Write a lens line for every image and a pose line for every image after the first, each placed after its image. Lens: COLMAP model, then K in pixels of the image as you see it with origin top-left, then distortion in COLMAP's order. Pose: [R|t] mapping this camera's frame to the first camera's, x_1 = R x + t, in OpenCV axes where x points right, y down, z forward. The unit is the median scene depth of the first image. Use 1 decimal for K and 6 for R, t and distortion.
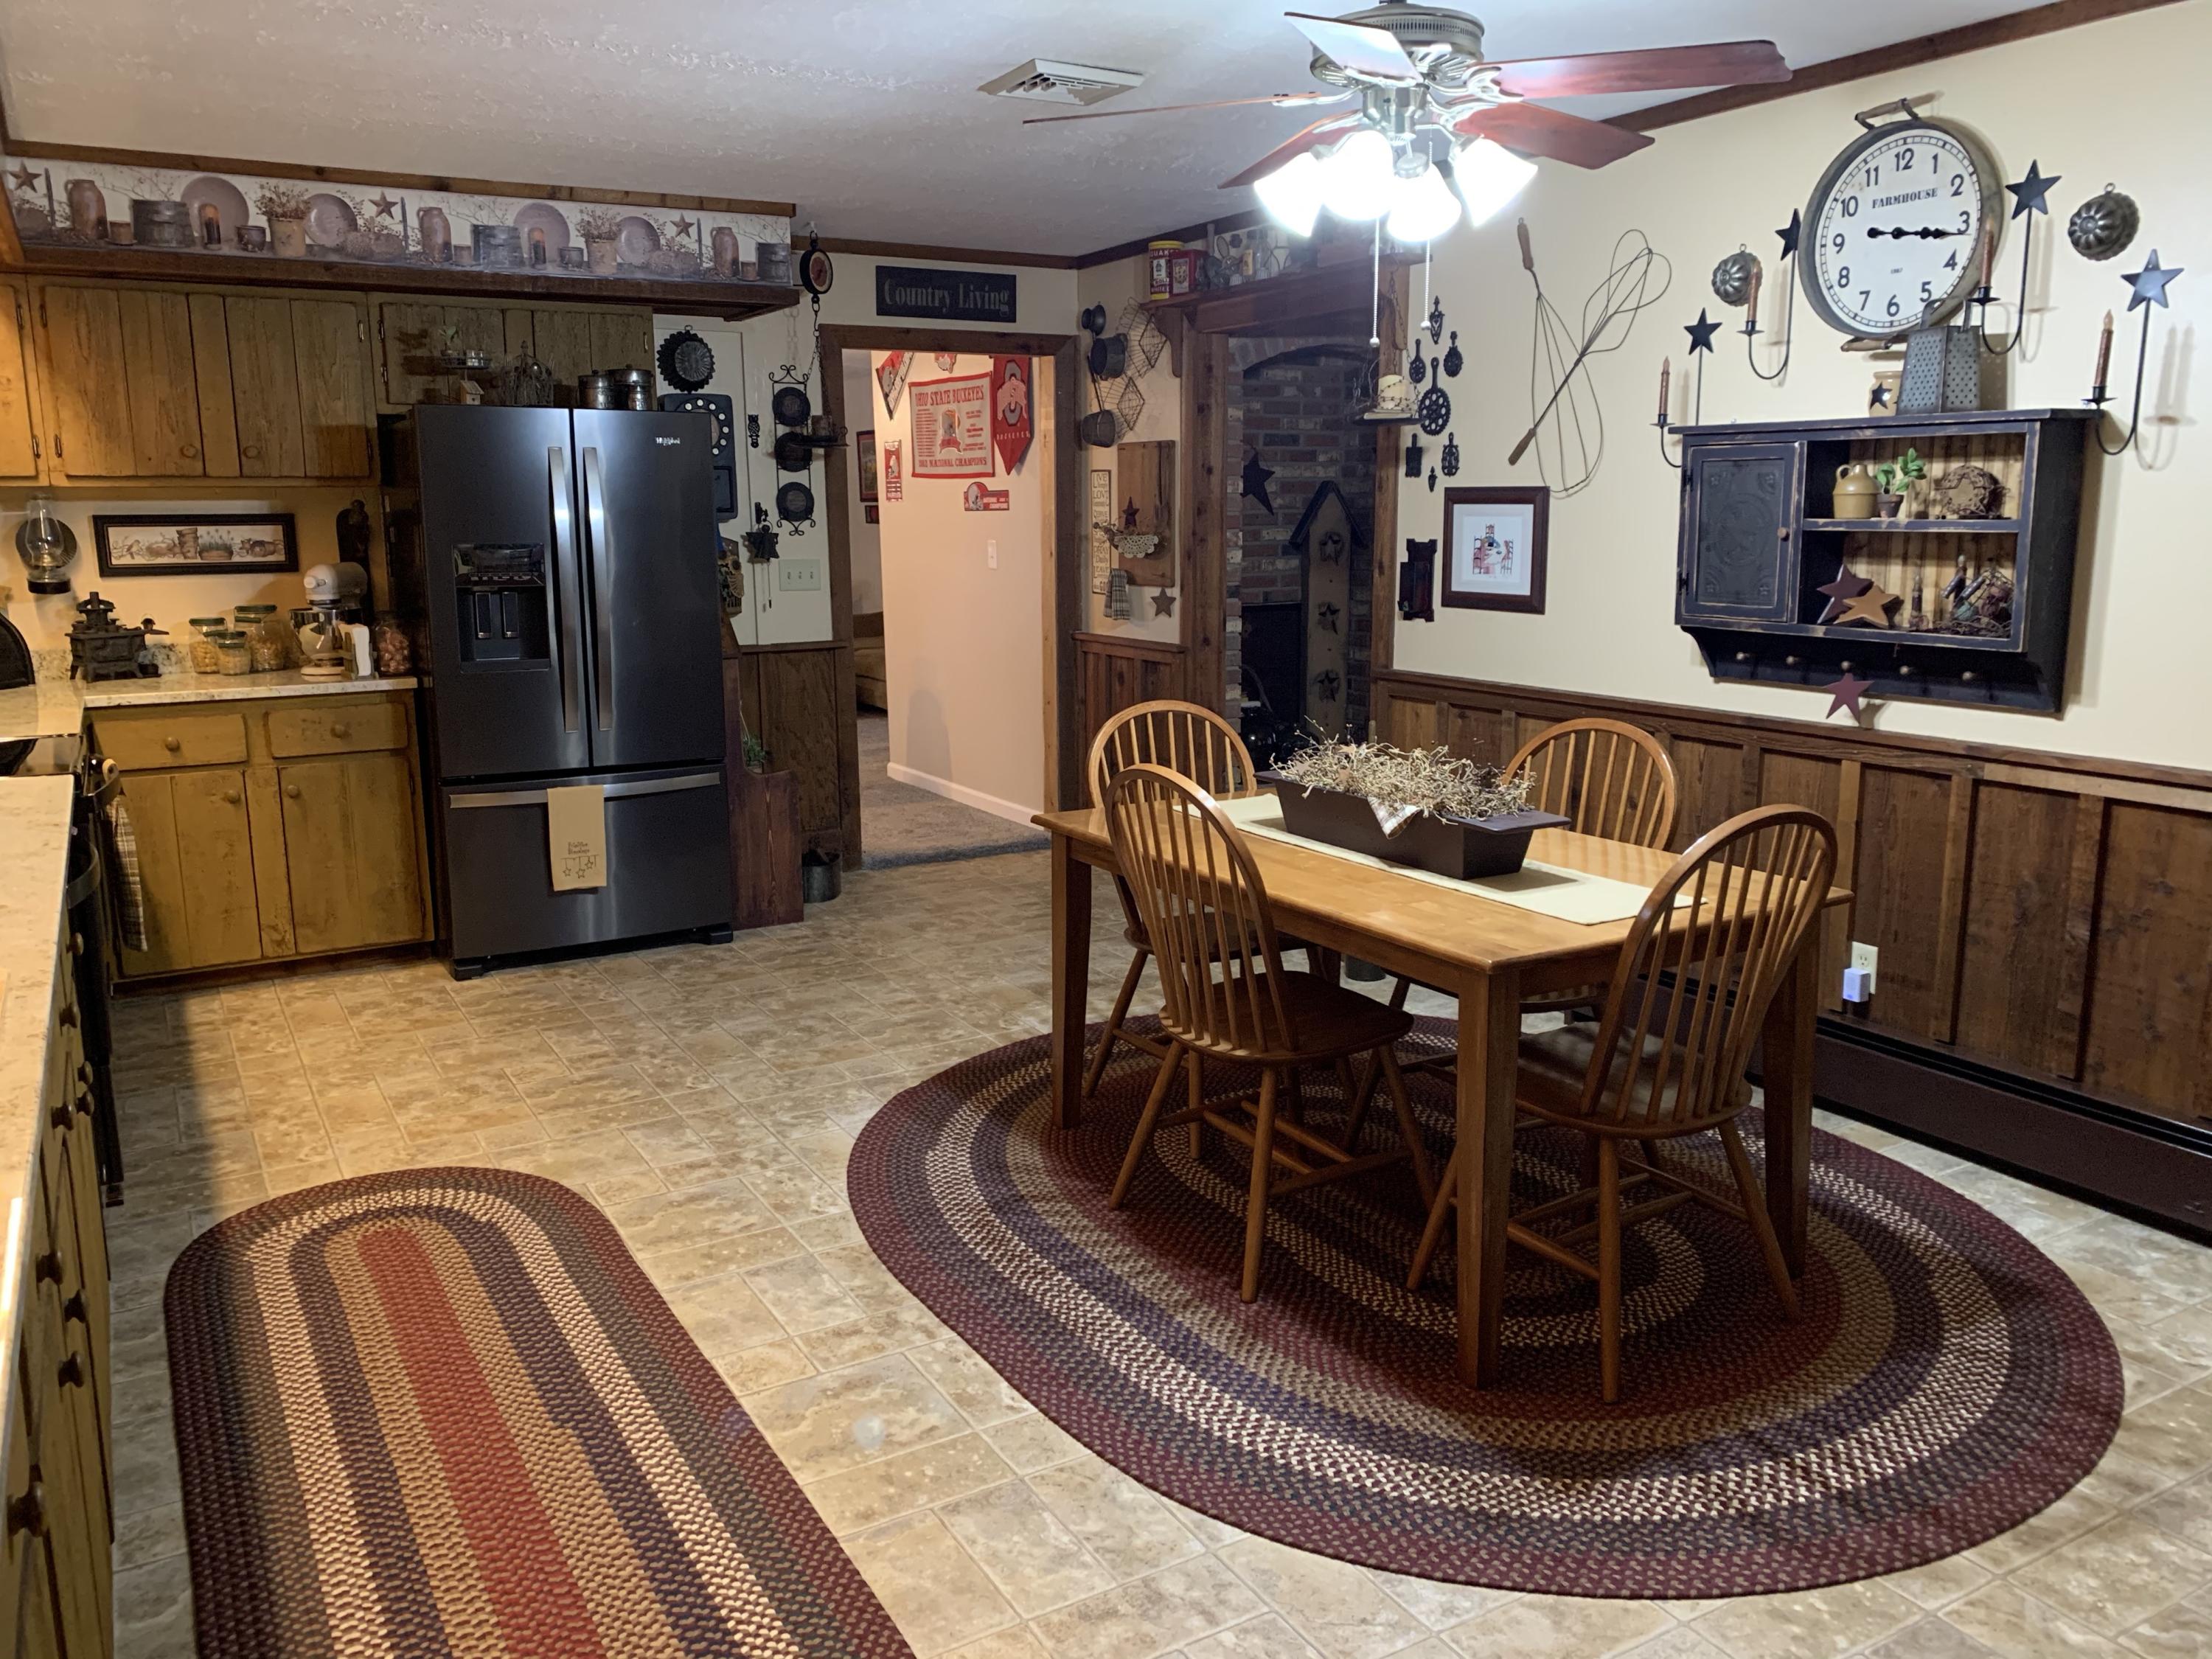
lens RADIAL K [[1657.3, 0, 1106.0], [0, 1657.3, 829.5], [0, 0, 1]] dist [-0.090949, -0.002464]
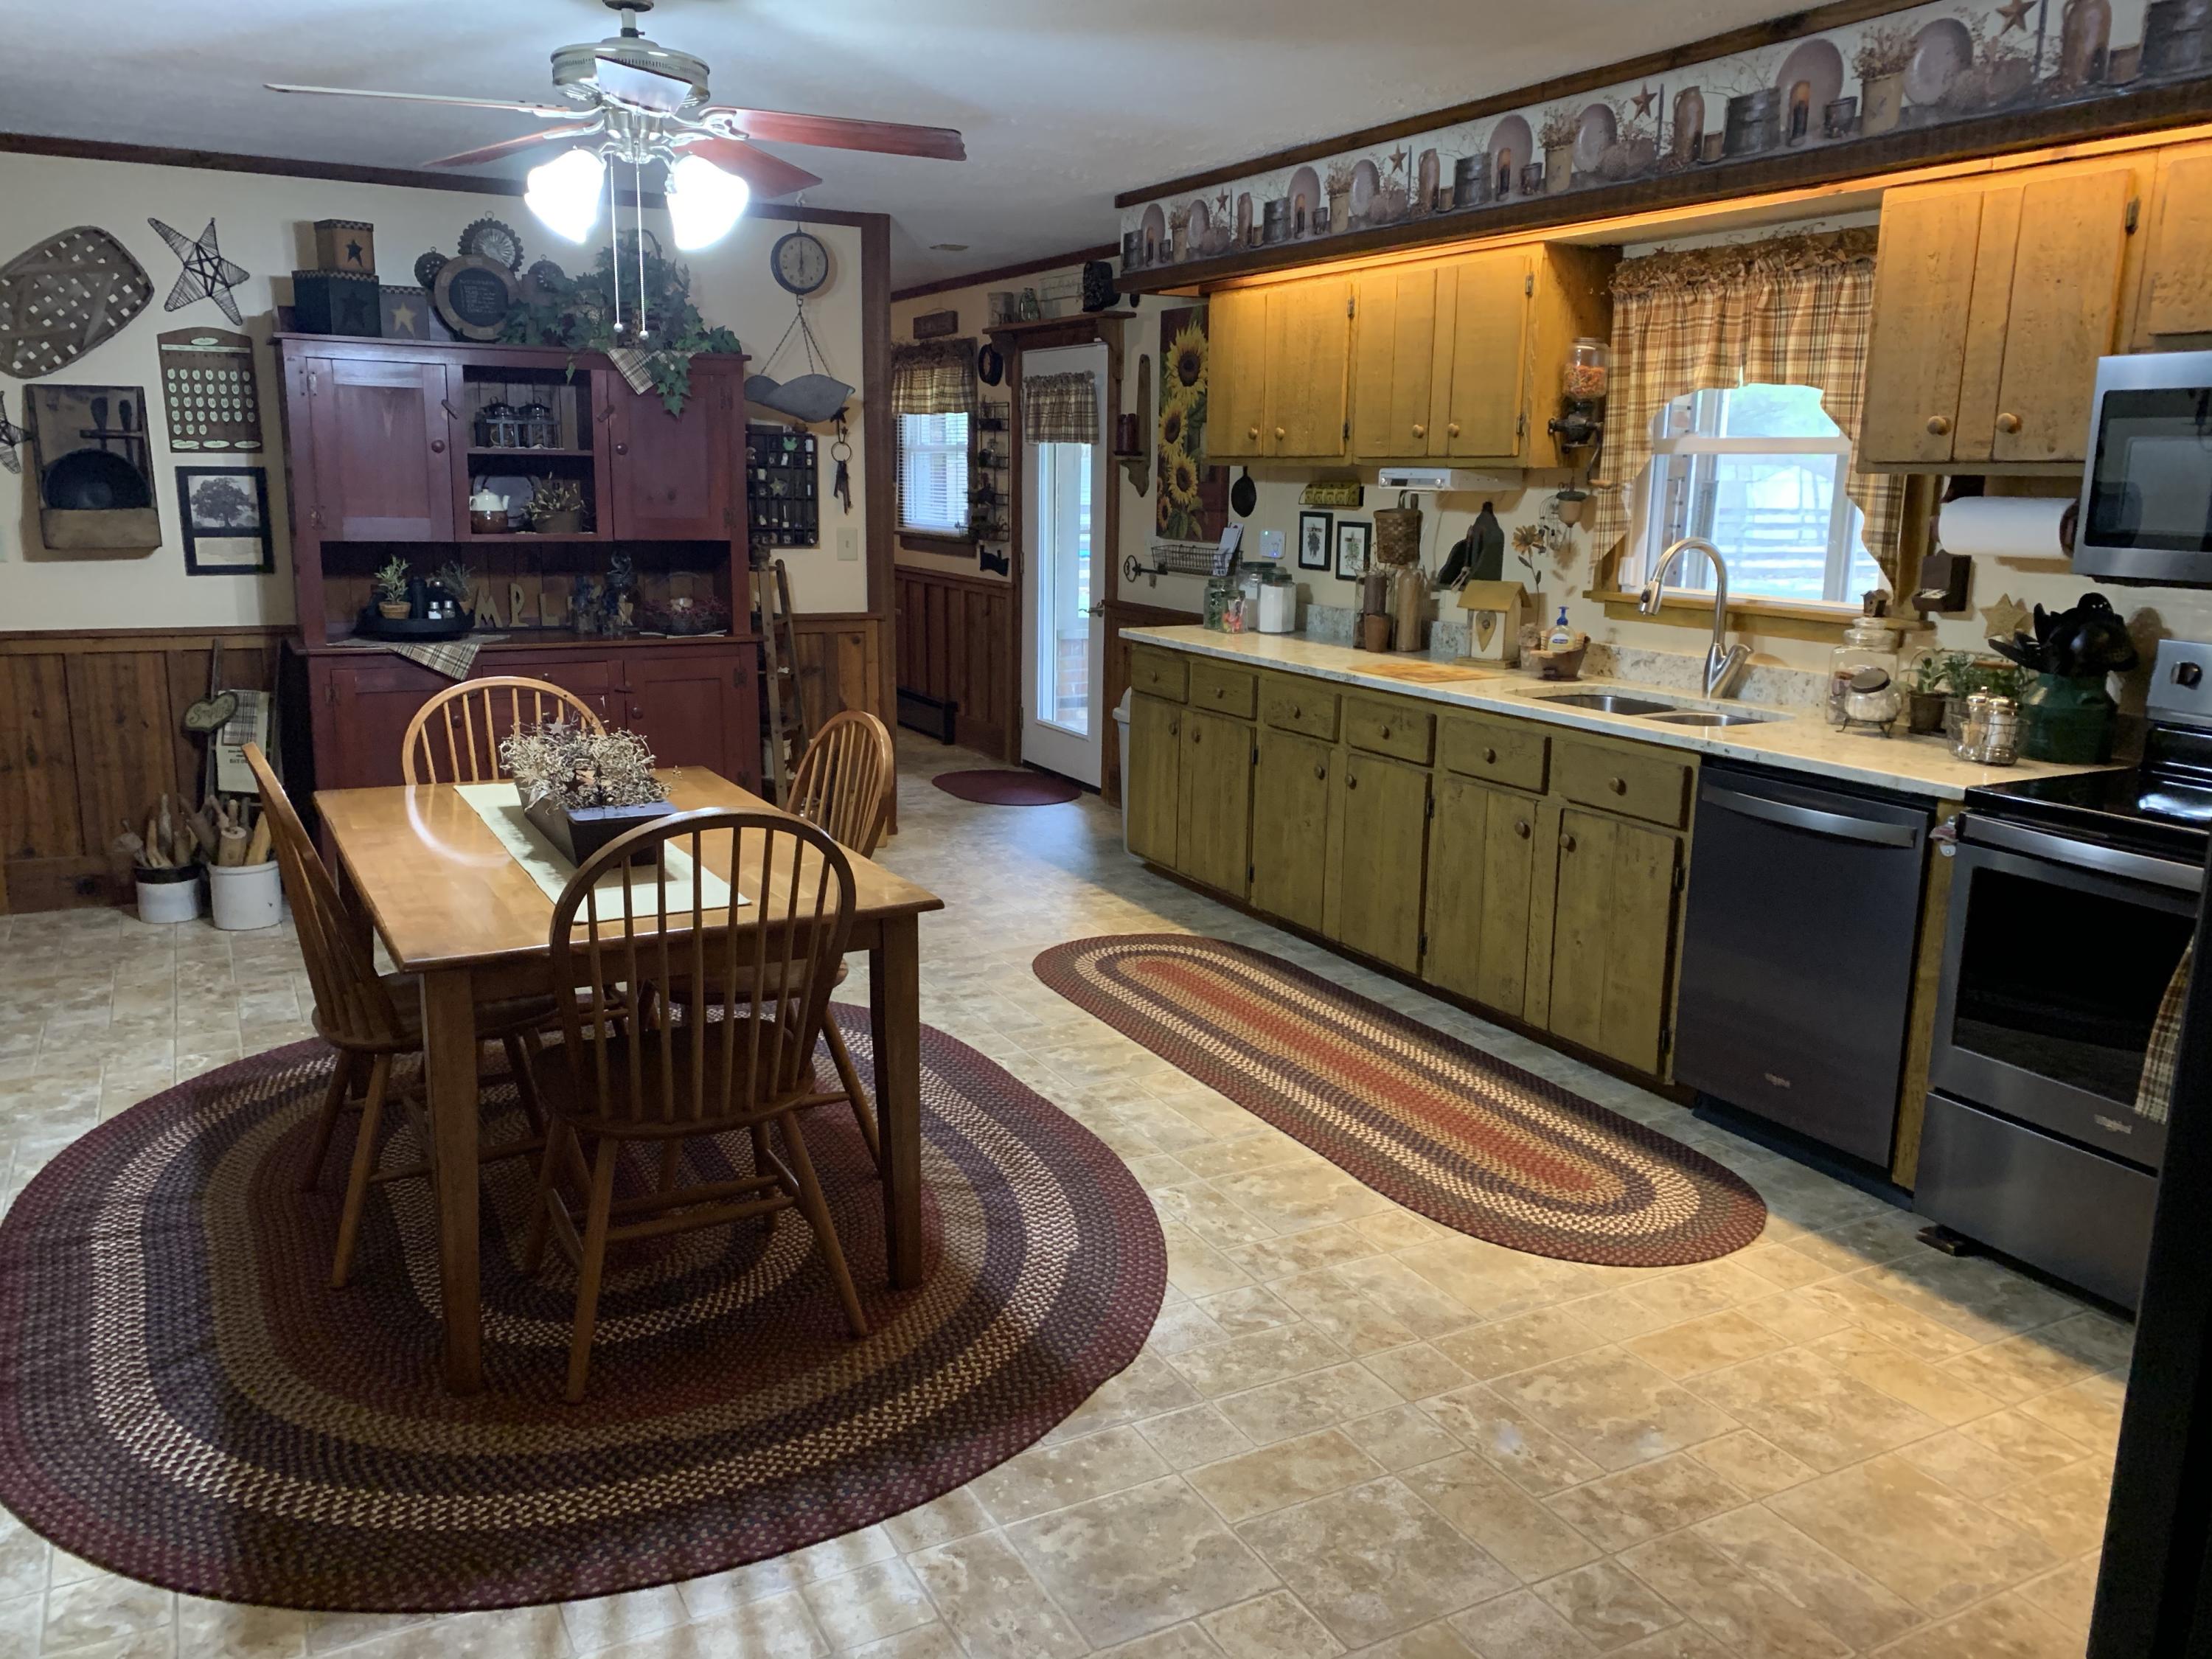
lens RADIAL K [[1684.8, 0, 1106.0], [0, 1684.8, 829.5], [0, 0, 1]] dist [-0.068862, -0.001843]
pose [[-0.999211, -0.025933, 0.030081, -0.143332], [-0.012223, 0.921423, 0.388368, -0.344859], [-0.037789, 0.387694, -0.921013, 1.711645]]
